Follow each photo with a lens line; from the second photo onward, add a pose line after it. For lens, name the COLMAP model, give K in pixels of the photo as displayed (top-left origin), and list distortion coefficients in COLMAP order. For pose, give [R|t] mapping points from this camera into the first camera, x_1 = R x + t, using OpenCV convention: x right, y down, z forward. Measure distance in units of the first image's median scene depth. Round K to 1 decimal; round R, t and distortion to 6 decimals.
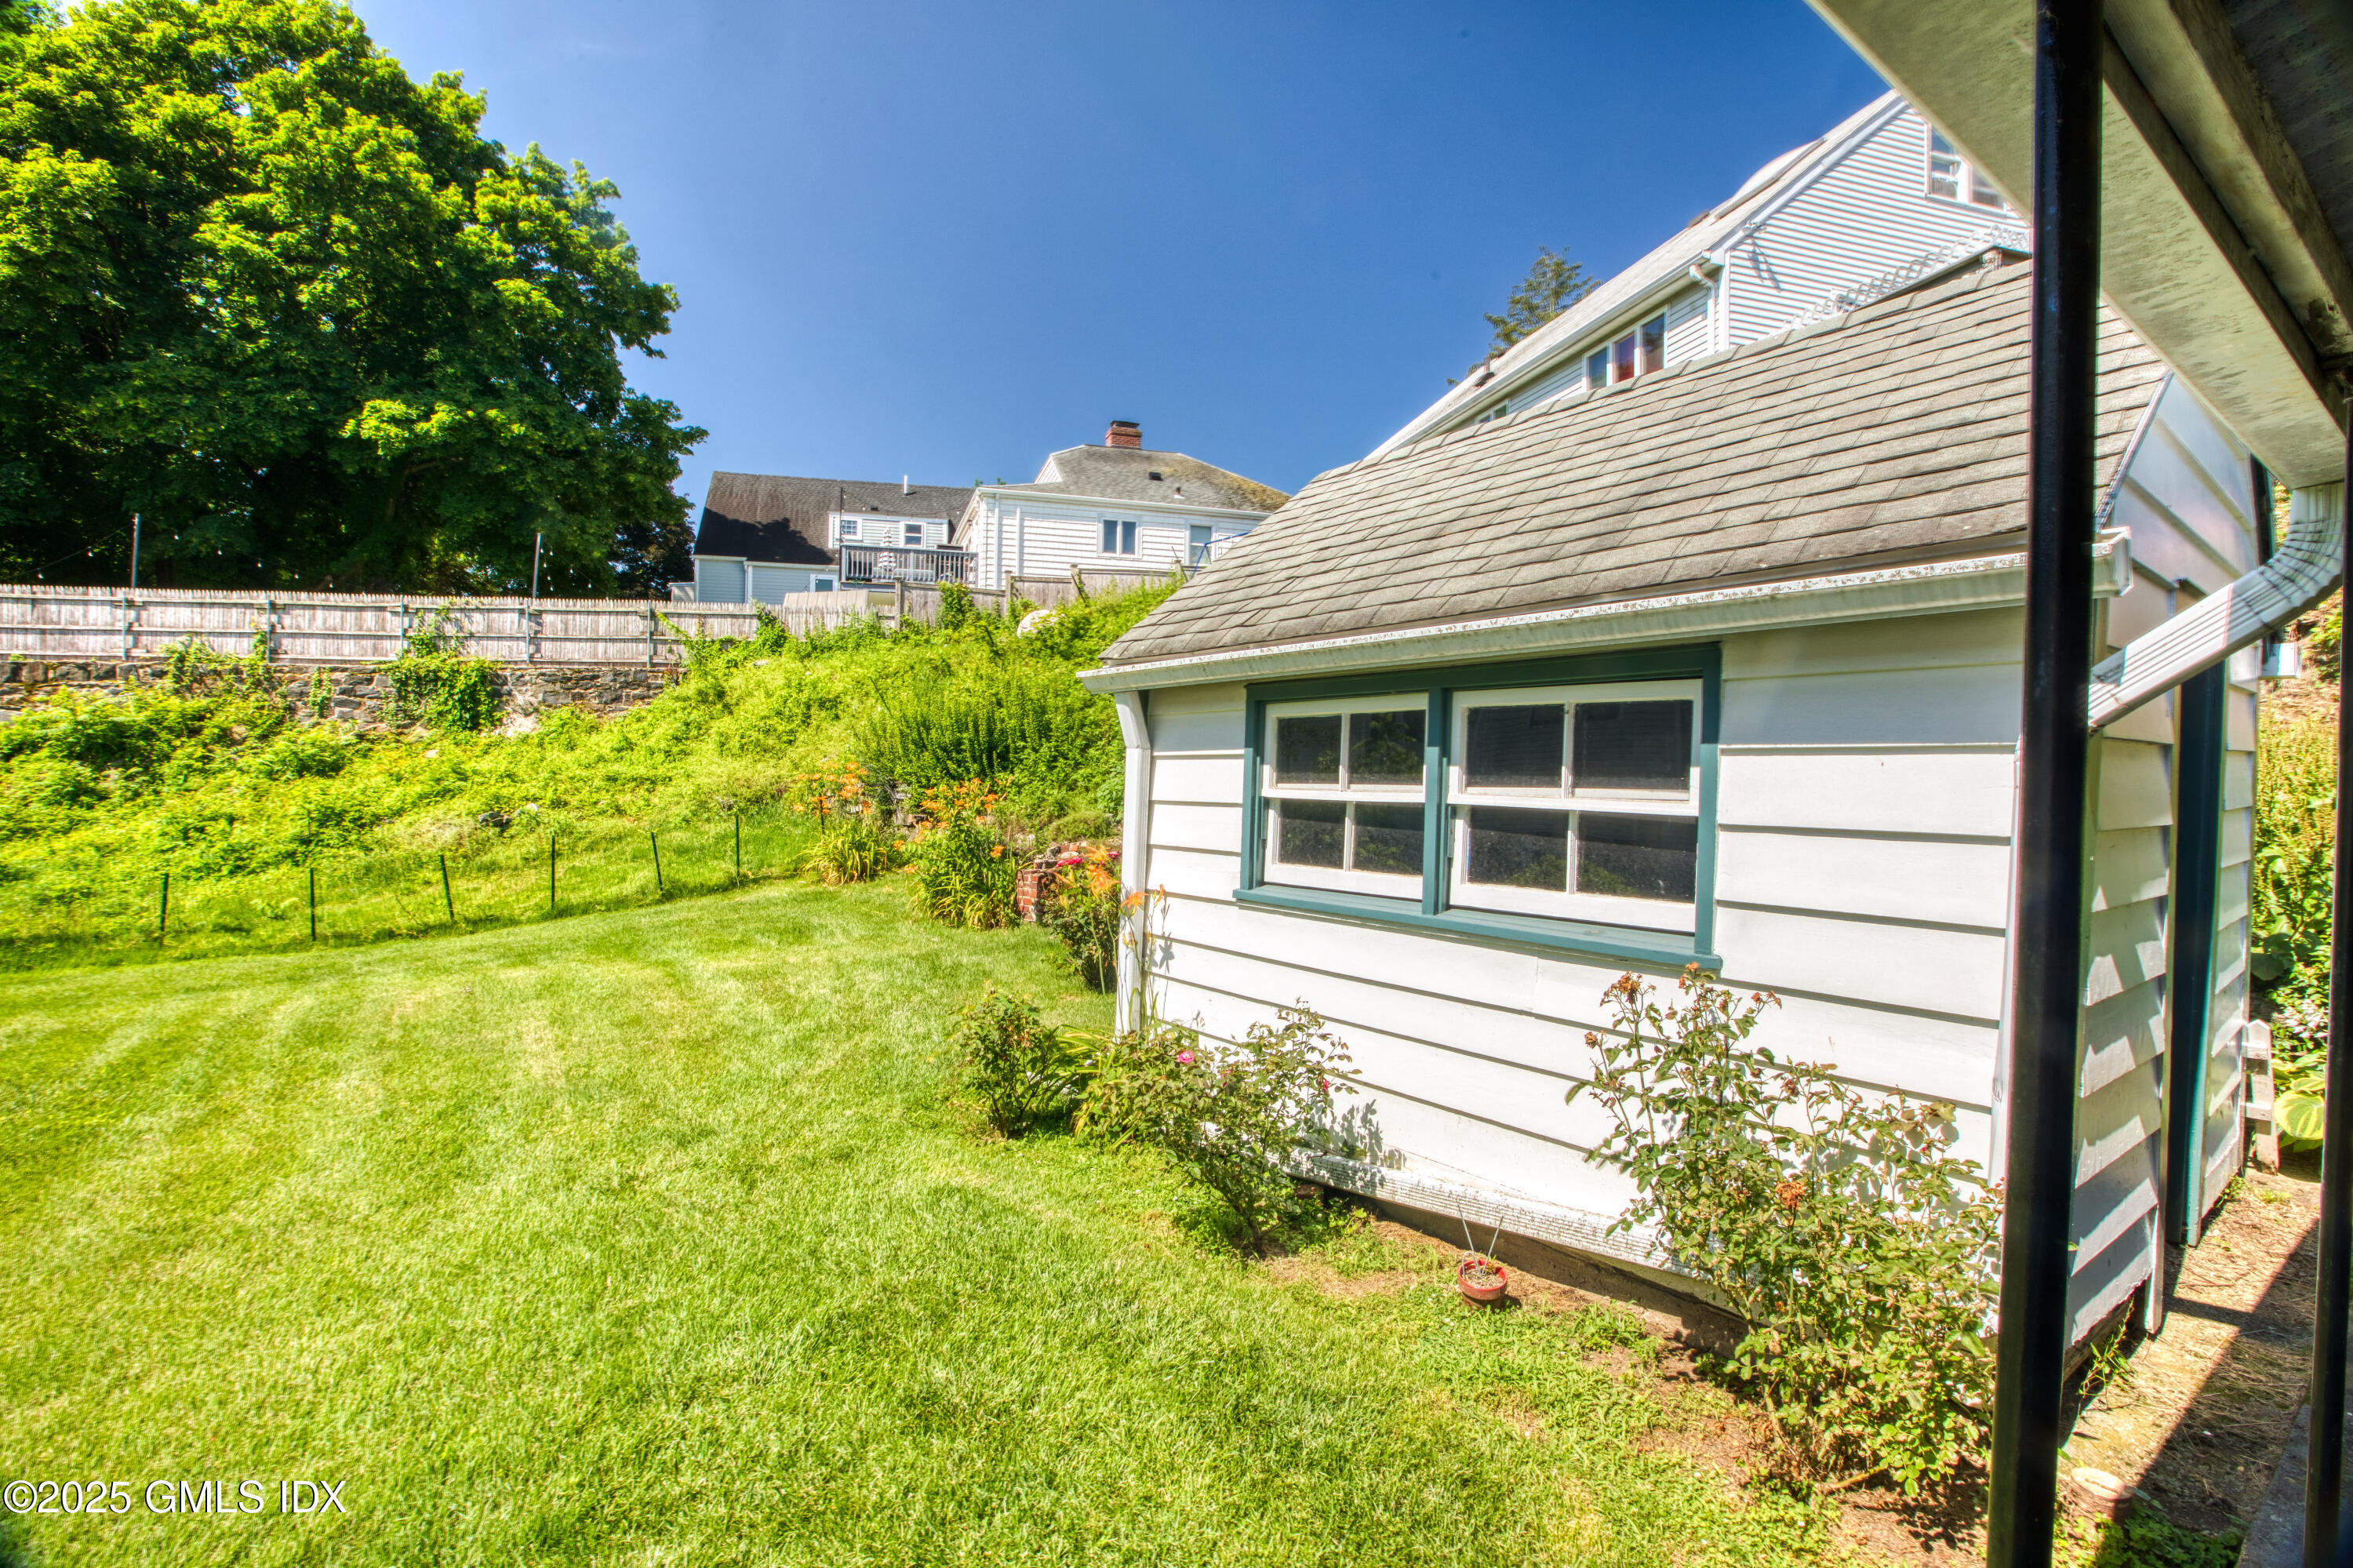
lens RADIAL K [[1069.7, 0, 1176.5], [0, 1069.7, 784.0], [0, 0, 1]] dist [-0.051327, 0.014045]
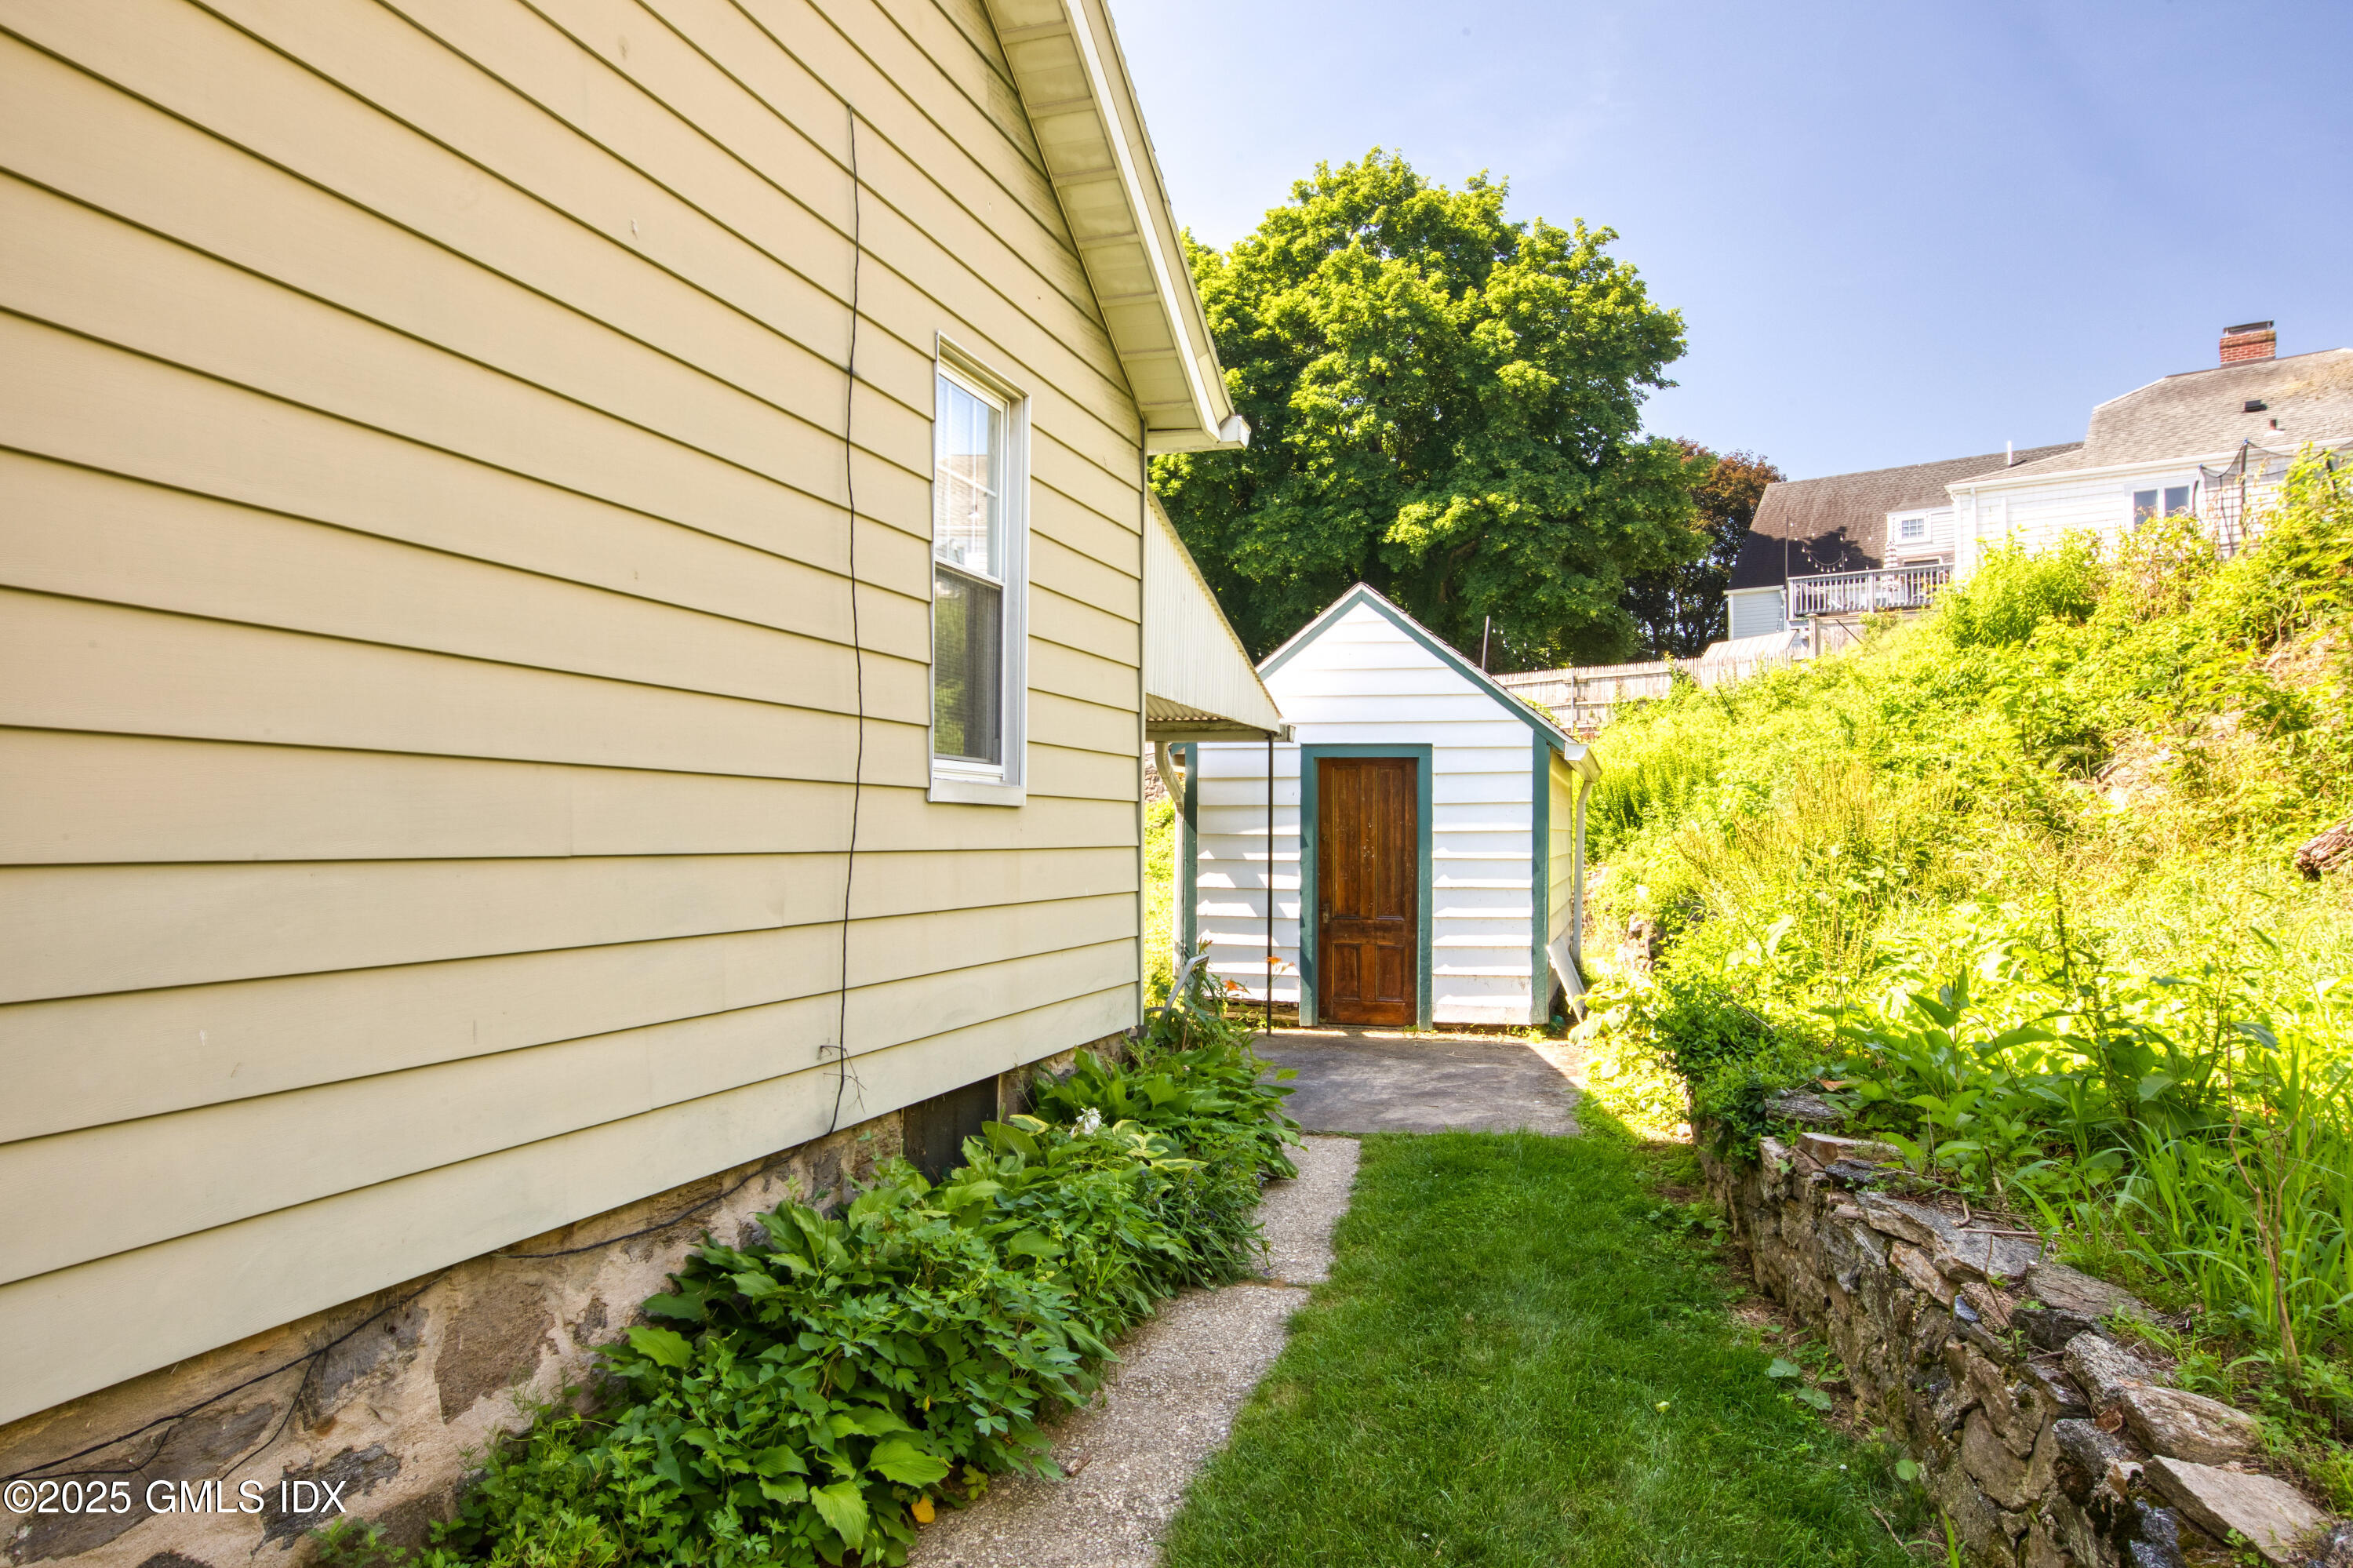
lens RADIAL K [[1504.1, 0, 1173.4], [0, 1504.1, 758.2], [0, 0, 1]] dist [0.002515, 0.000496]
pose [[0.585192, -0.044798, -0.809656, 0.466867], [-0.006450, 0.998184, -0.059891, 0.006225], [0.810869, 0.040270, 0.583841, -0.182687]]
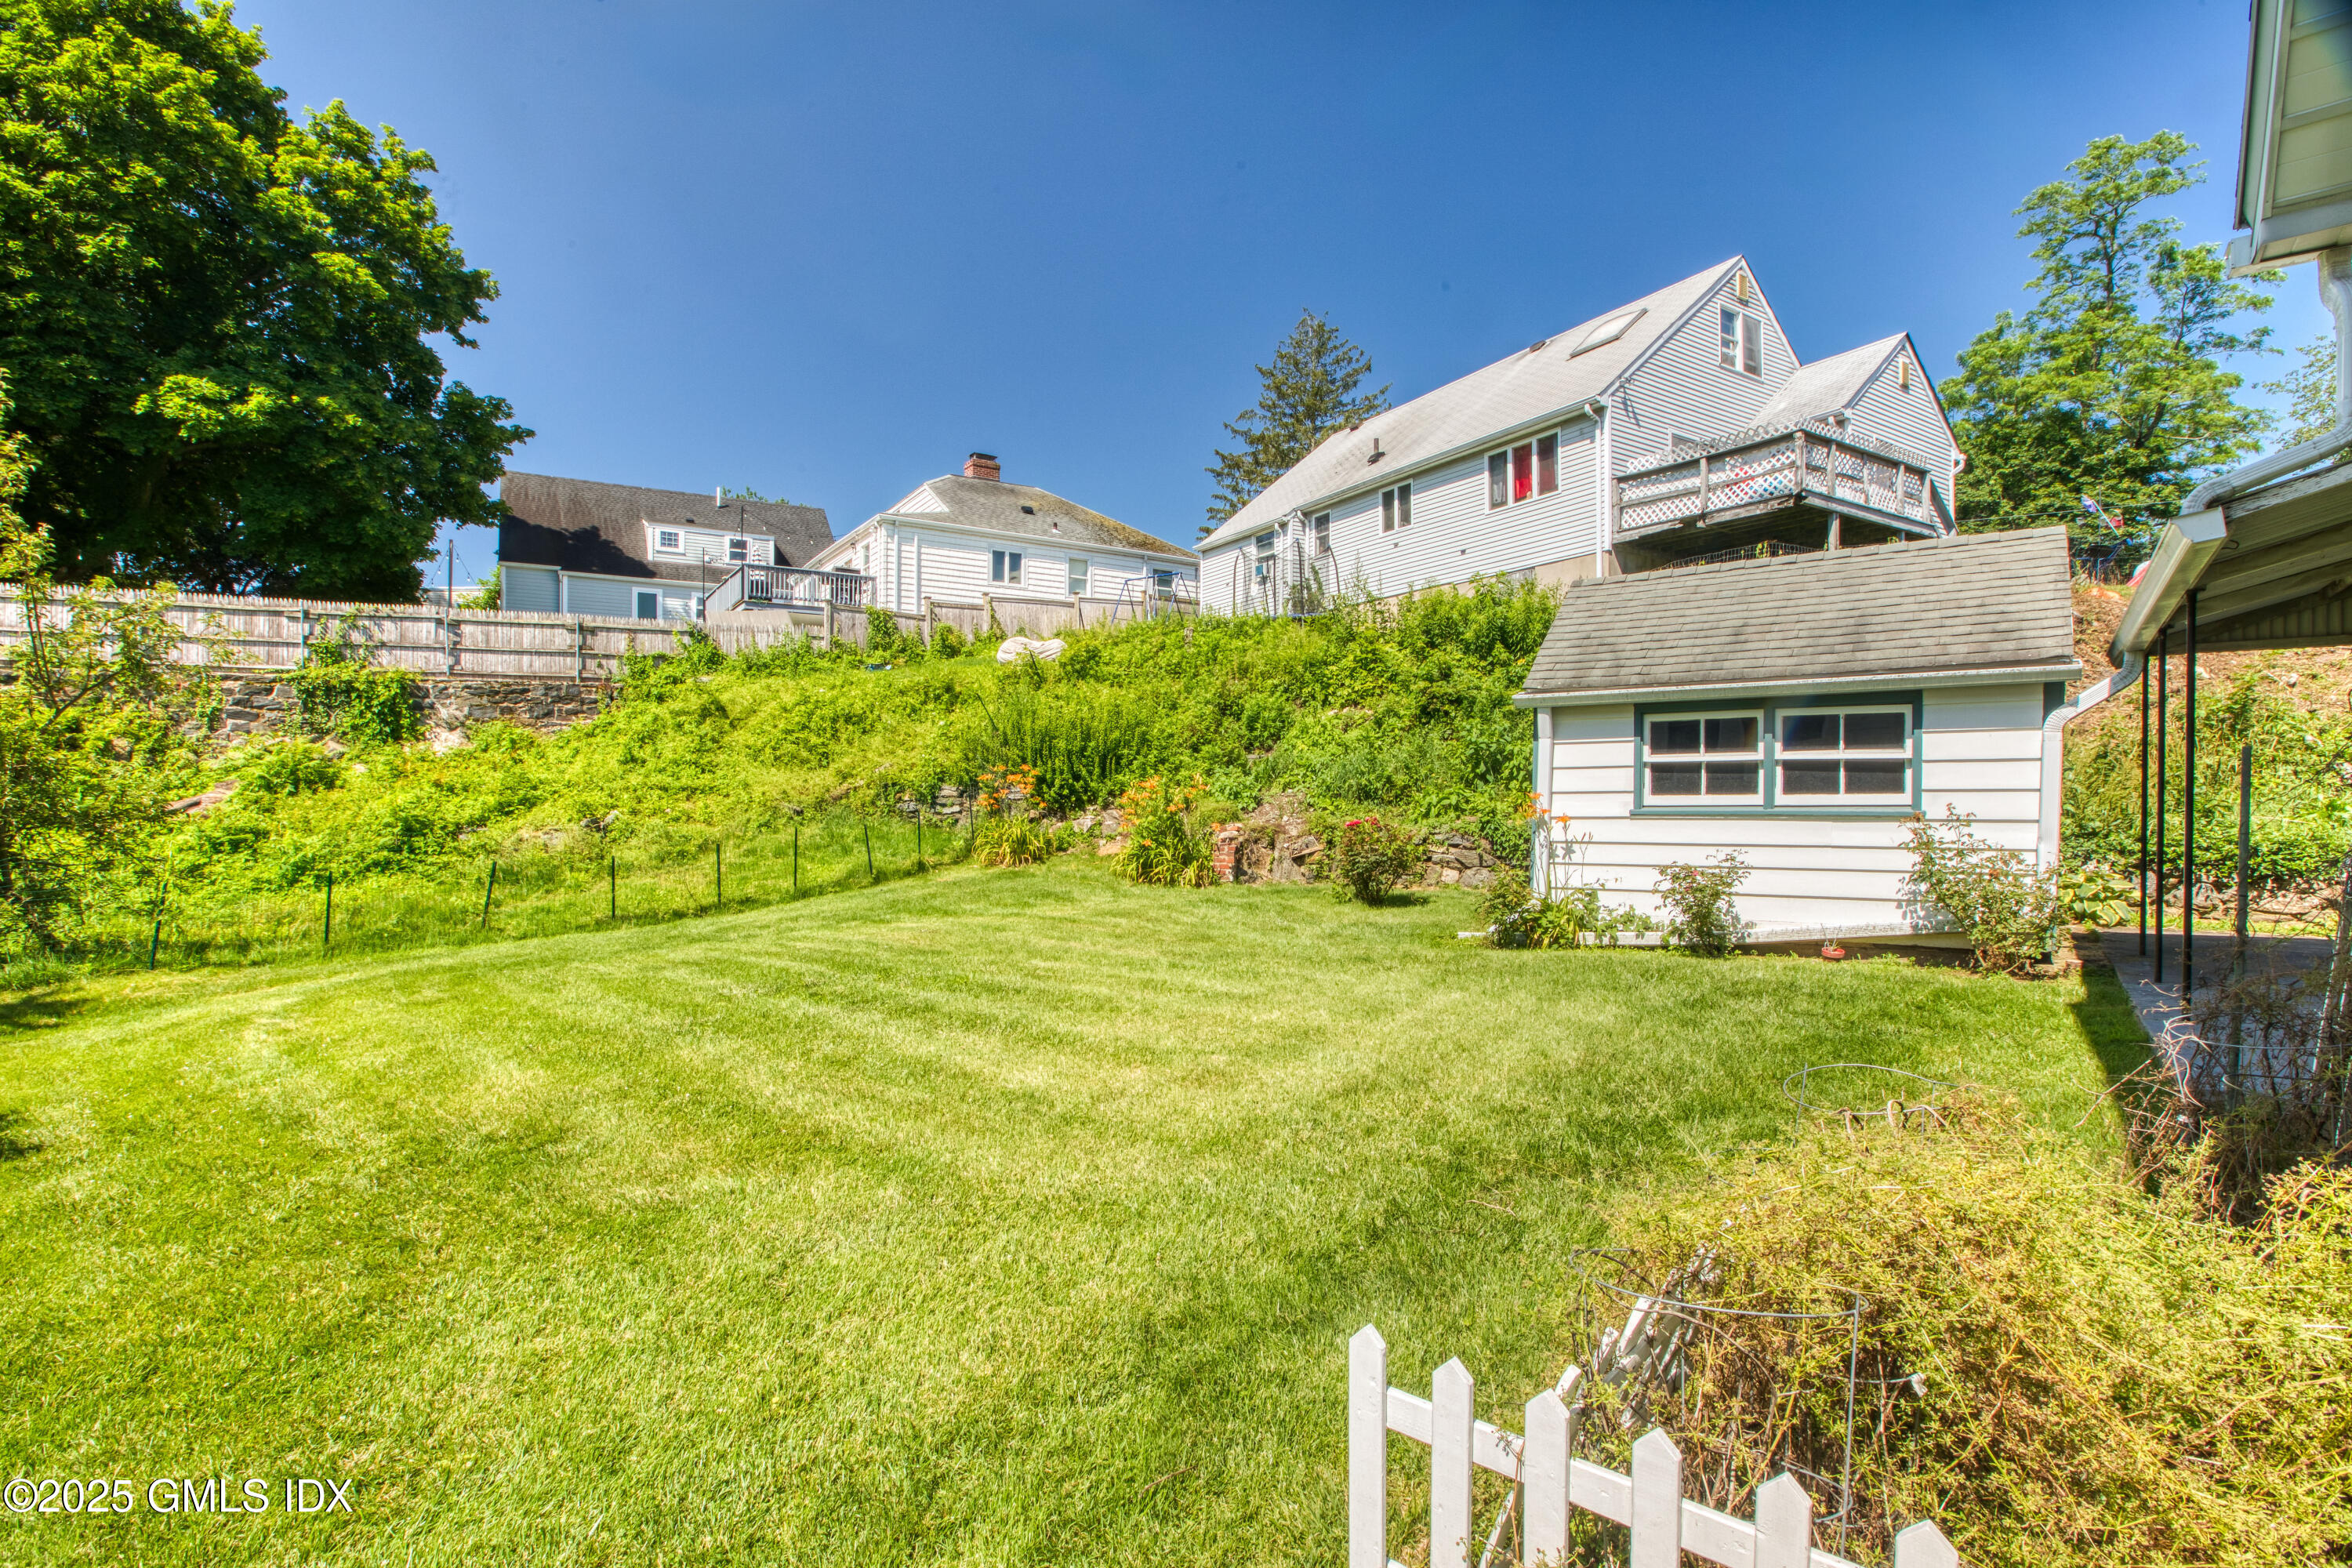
lens RADIAL K [[1112.7, 0, 1170.3], [0, 1112.7, 811.2], [0, 0, 1]] dist [-0.047137, 0.011597]
pose [[0.961638, -0.013294, 0.273998, -0.249425], [0.013745, 0.999905, 0.000272, 0.017188], [-0.273976, 0.003505, 0.961730, -0.133556]]
